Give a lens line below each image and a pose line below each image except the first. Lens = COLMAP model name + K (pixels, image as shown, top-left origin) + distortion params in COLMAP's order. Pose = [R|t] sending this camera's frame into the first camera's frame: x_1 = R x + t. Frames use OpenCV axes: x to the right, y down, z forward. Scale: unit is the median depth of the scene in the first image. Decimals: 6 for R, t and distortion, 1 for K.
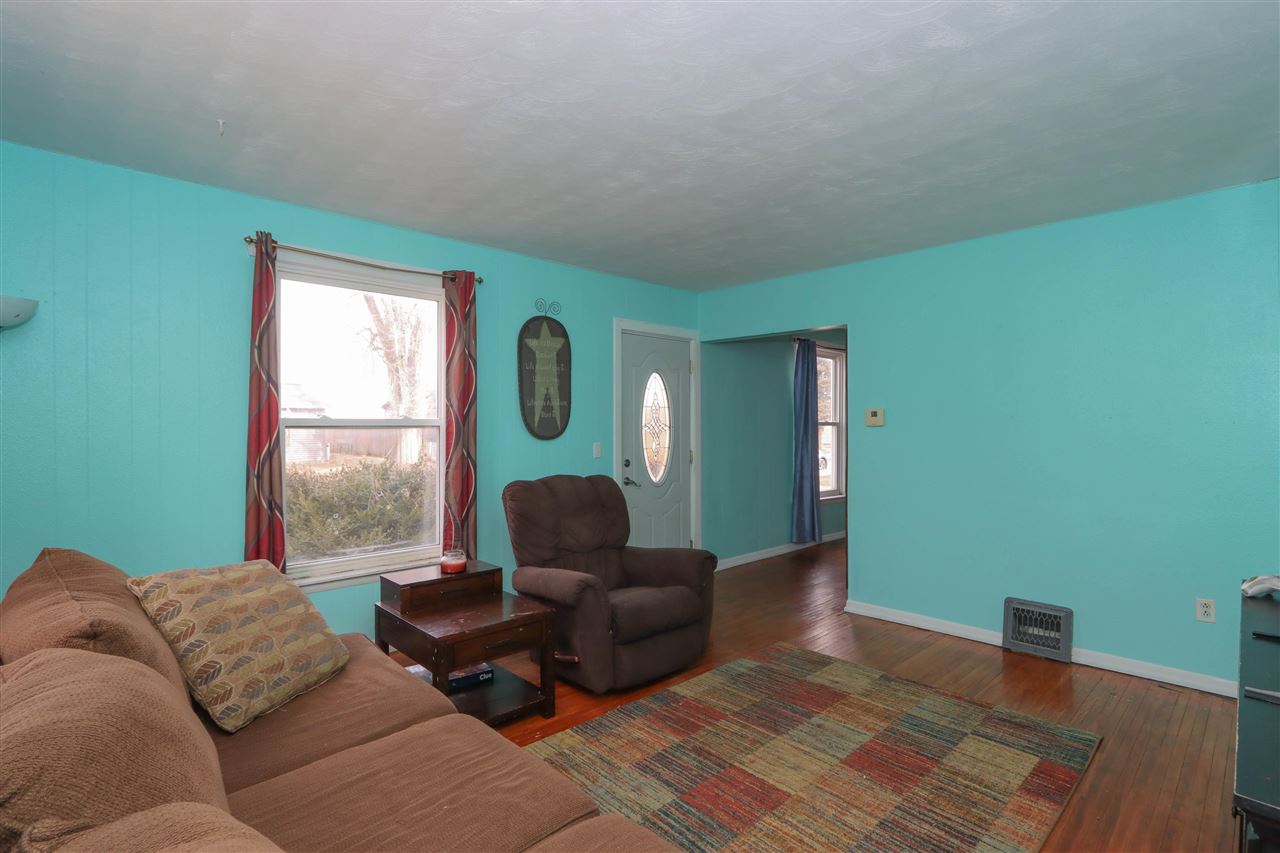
lens RADIAL K [[596.4, 0, 633.0], [0, 596.4, 432.3], [0, 0, 1]] dist [-0.010016, -0.000660]
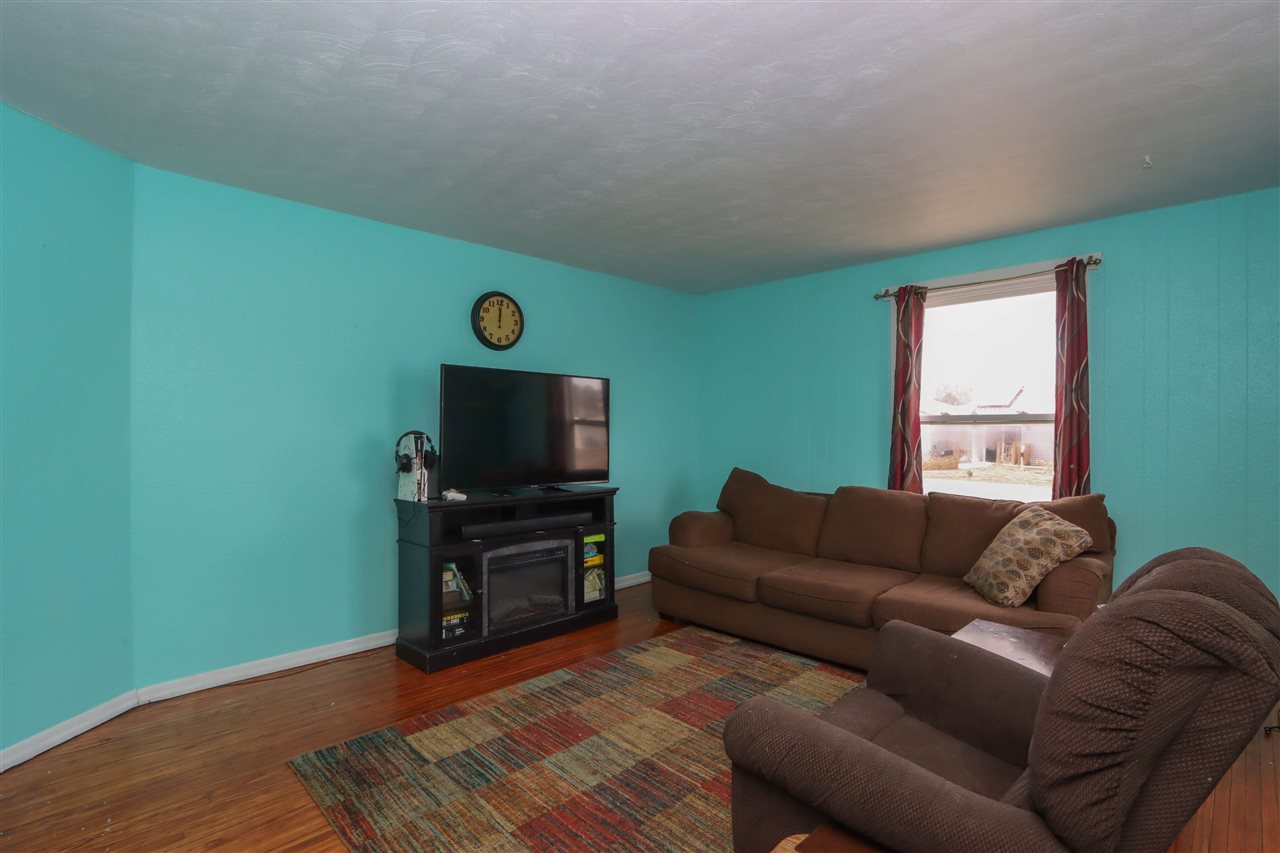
lens RADIAL K [[596.4, 0, 641.1], [0, 596.4, 422.0], [0, 0, 1]] dist [-0.010016, -0.000660]
pose [[-0.999421, -0.000140, -0.034033, 0.290991], [-0.000403, 0.999970, 0.007730, -0.011432], [0.034031, 0.007740, -0.999391, 1.938937]]
